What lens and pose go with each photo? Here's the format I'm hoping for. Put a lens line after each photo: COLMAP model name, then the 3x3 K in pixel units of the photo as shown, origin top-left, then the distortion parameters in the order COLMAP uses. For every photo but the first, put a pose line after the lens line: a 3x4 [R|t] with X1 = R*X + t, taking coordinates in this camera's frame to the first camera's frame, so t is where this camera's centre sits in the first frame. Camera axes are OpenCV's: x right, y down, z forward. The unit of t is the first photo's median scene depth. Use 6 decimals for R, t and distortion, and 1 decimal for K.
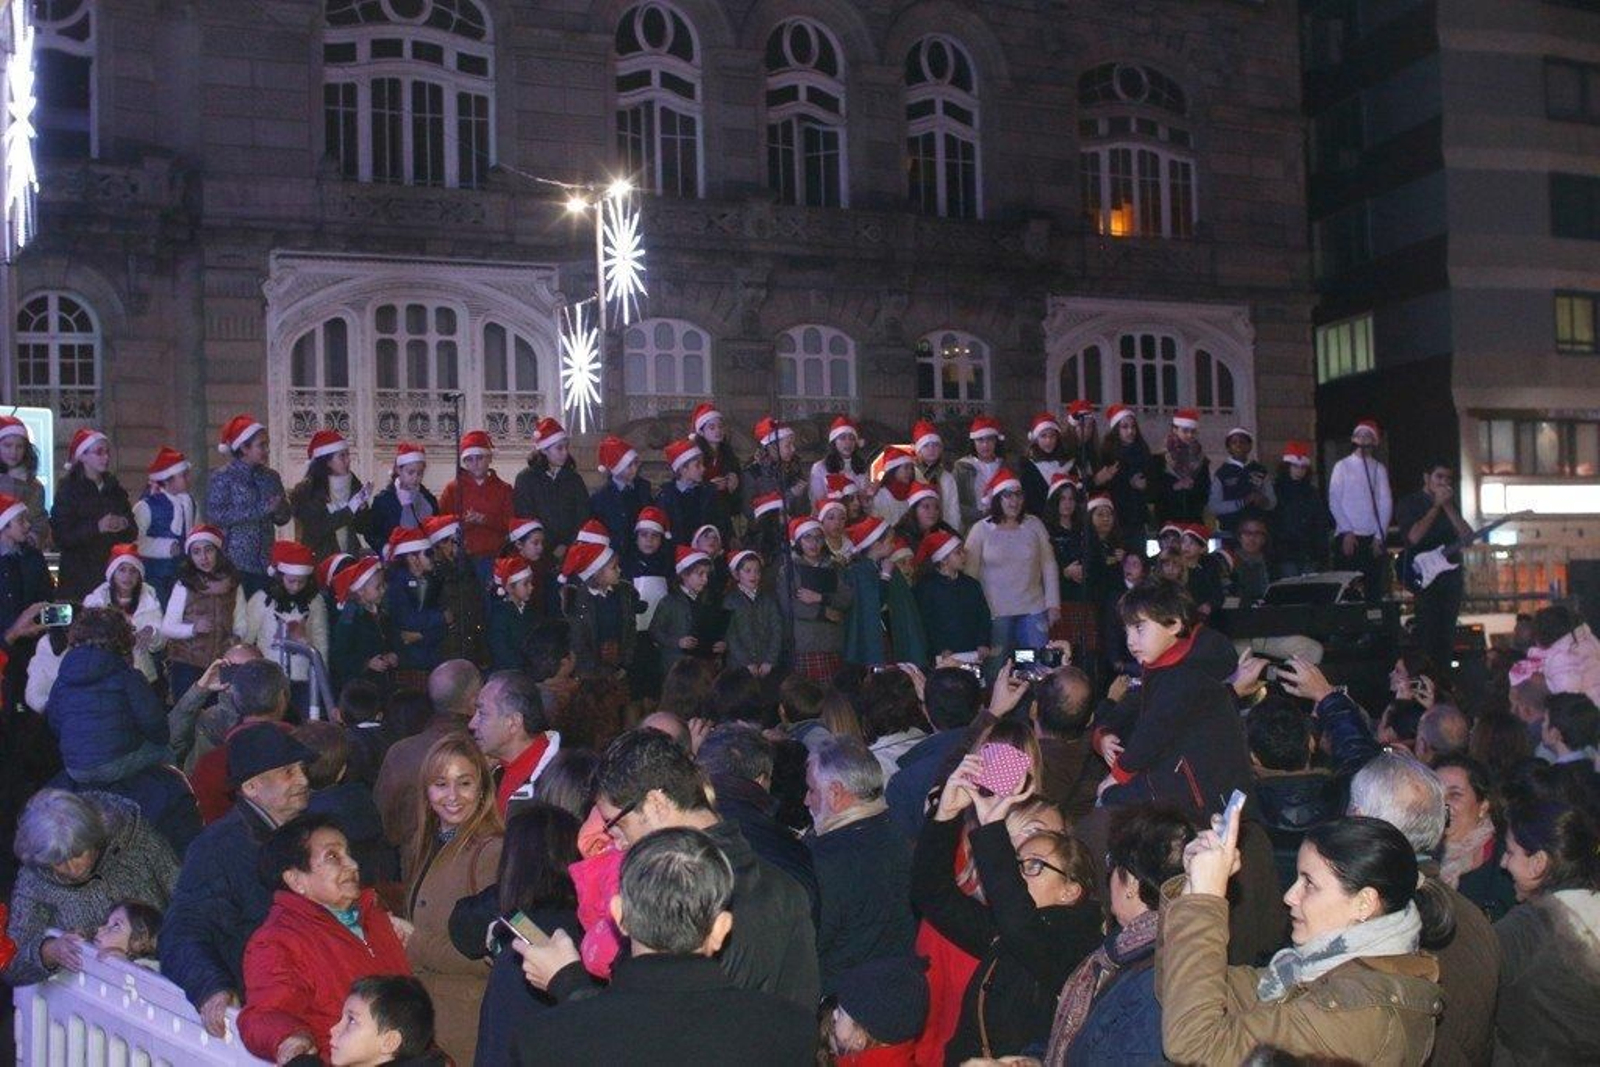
lens RADIAL K [[2219.8, 0, 793.3], [0, 2219.8, 538.9], [0, 0, 1]] dist [-0.129833, 0.000000]
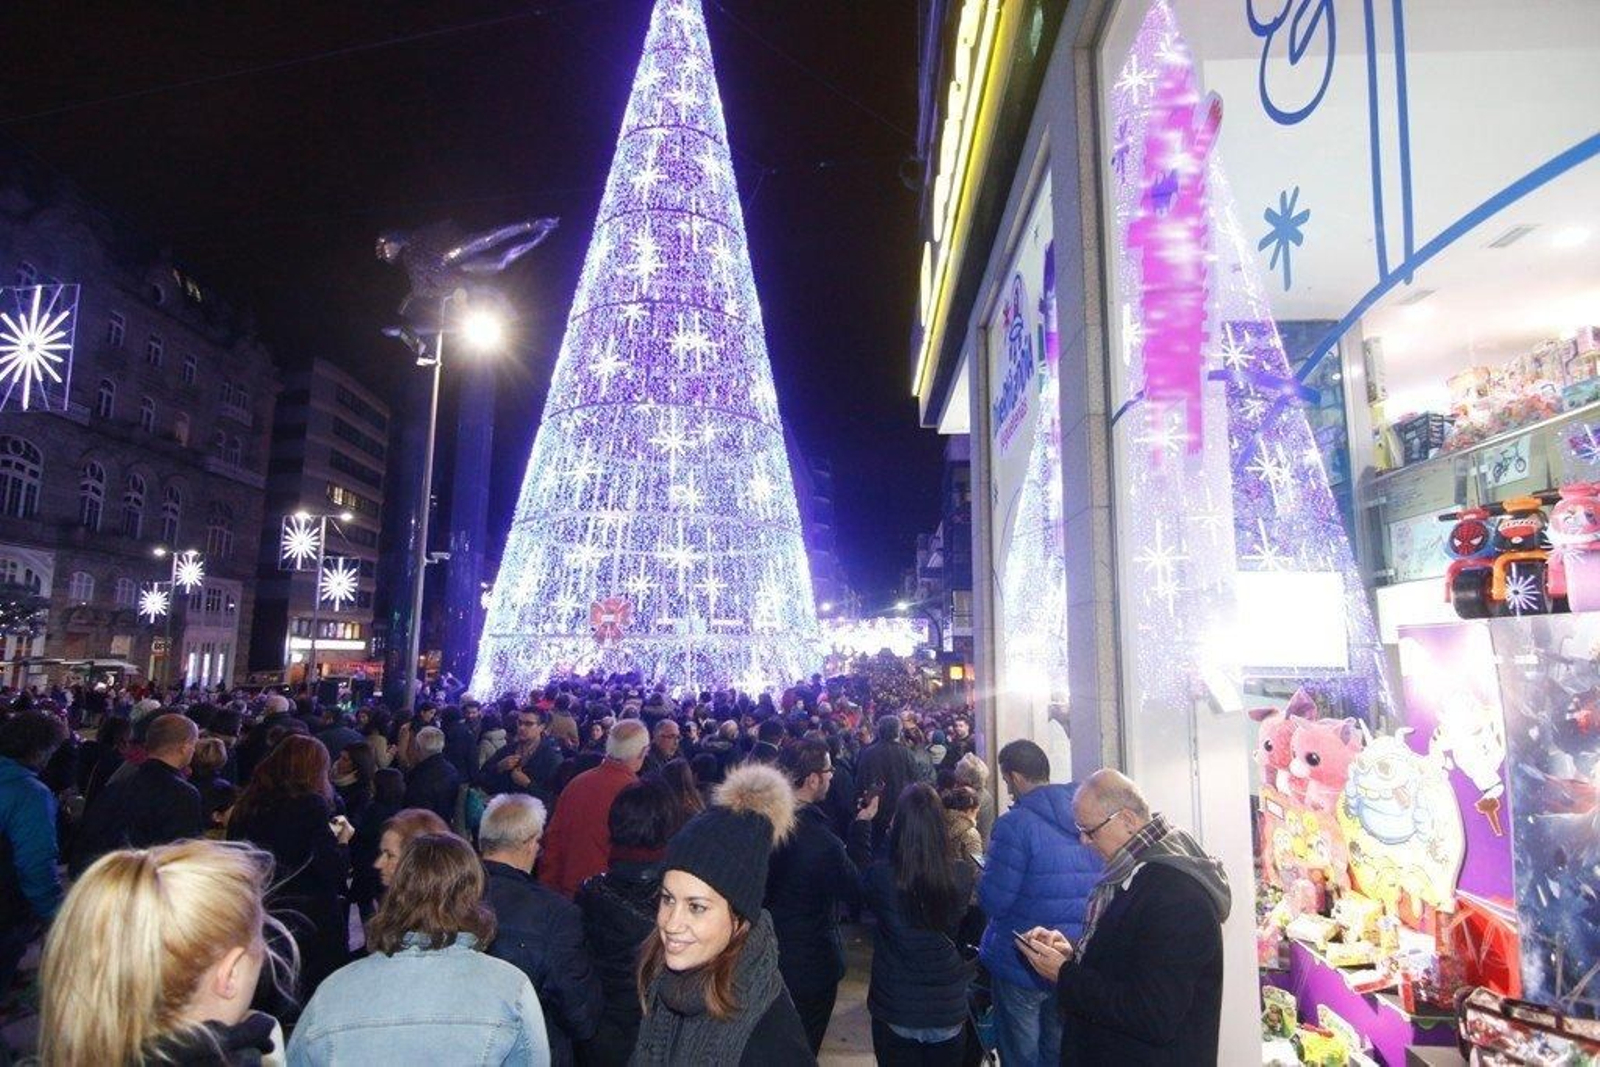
lens RADIAL K [[805.0, 0, 801.0], [0, 805.0, 537.1], [0, 0, 1]] dist [-0.006691, -0.008753]
pose [[0.409794, 0.164372, 0.897246, -0.591961], [-0.044561, 0.986063, -0.160291, -0.020218], [-0.911089, 0.025704, 0.411407, -0.261884]]
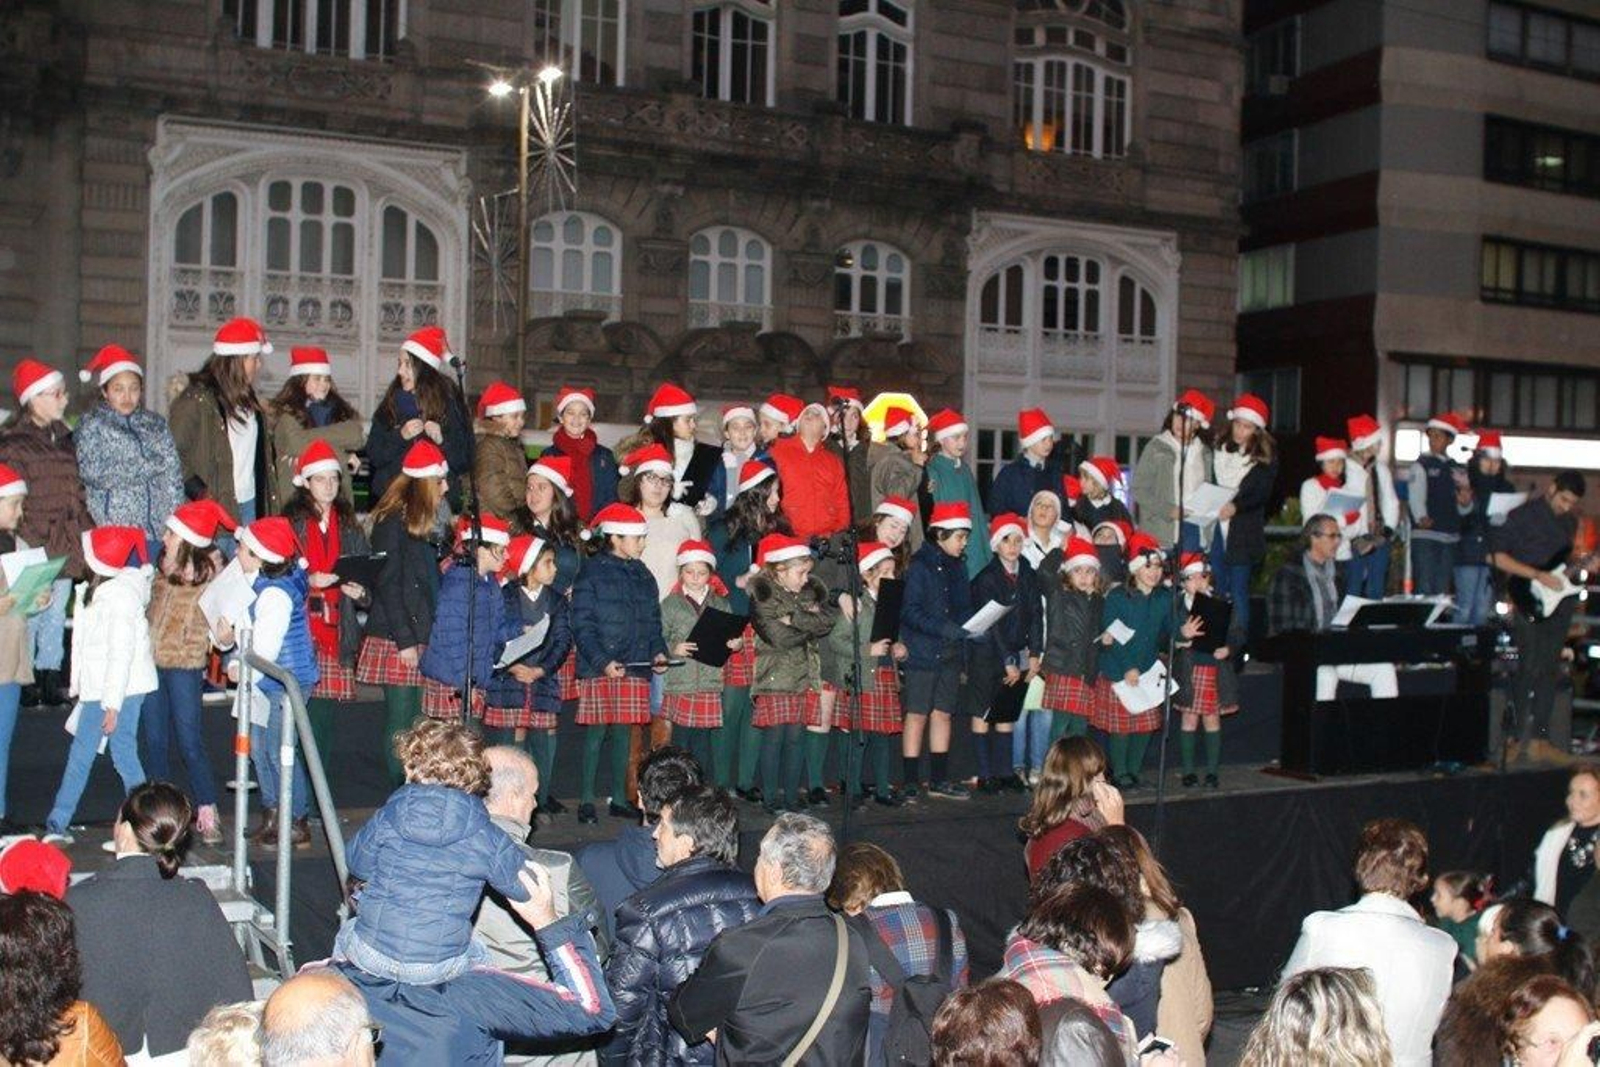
lens RADIAL K [[2219.8, 0, 812.6], [0, 2219.8, 541.3], [0, 0, 1]] dist [-0.129833, 0.000000]
pose [[0.995635, 0.050938, 0.078205, -0.023315], [-0.054952, 0.997233, 0.050061, -0.011894], [-0.075439, -0.054140, 0.995680, 0.047118]]
